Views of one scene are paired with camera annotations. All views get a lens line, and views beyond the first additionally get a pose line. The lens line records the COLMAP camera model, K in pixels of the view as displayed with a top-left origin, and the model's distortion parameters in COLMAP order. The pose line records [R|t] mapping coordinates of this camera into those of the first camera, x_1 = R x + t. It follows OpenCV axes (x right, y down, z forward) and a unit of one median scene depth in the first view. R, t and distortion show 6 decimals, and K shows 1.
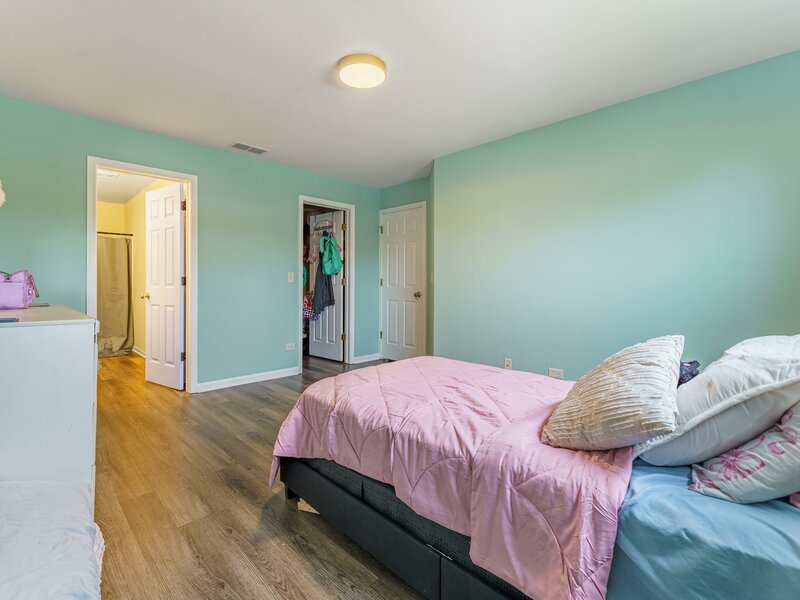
lens RADIAL K [[373.8, 0, 400.0], [0, 373.8, 300.0], [0, 0, 1]] dist [0.001250, 0.000406]
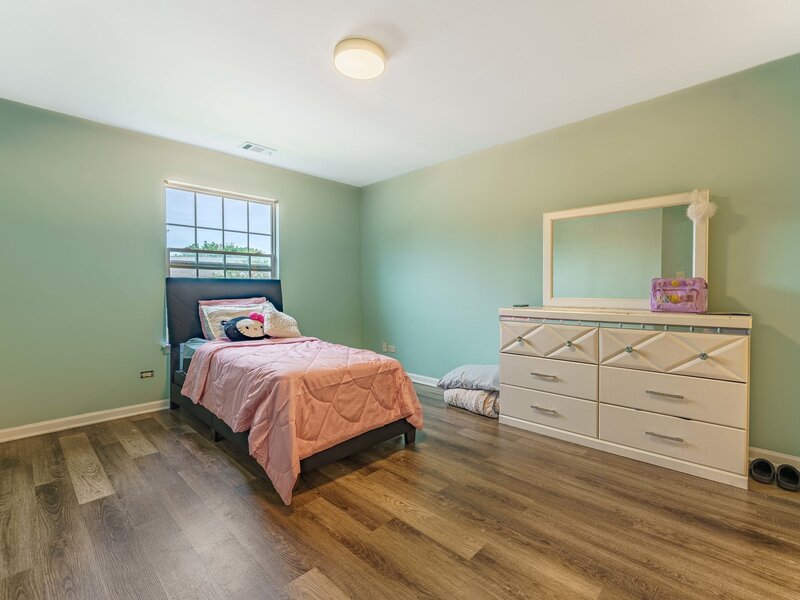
lens RADIAL K [[358.9, 0, 400.0], [0, 358.9, 300.0], [0, 0, 1]] dist [0.000082, 0.000015]
pose [[-0.999814, -0.009334, 0.016902, -0.165680], [-0.008458, 0.998654, 0.051173, -0.041635], [-0.017357, 0.051020, -0.998547, 1.428714]]
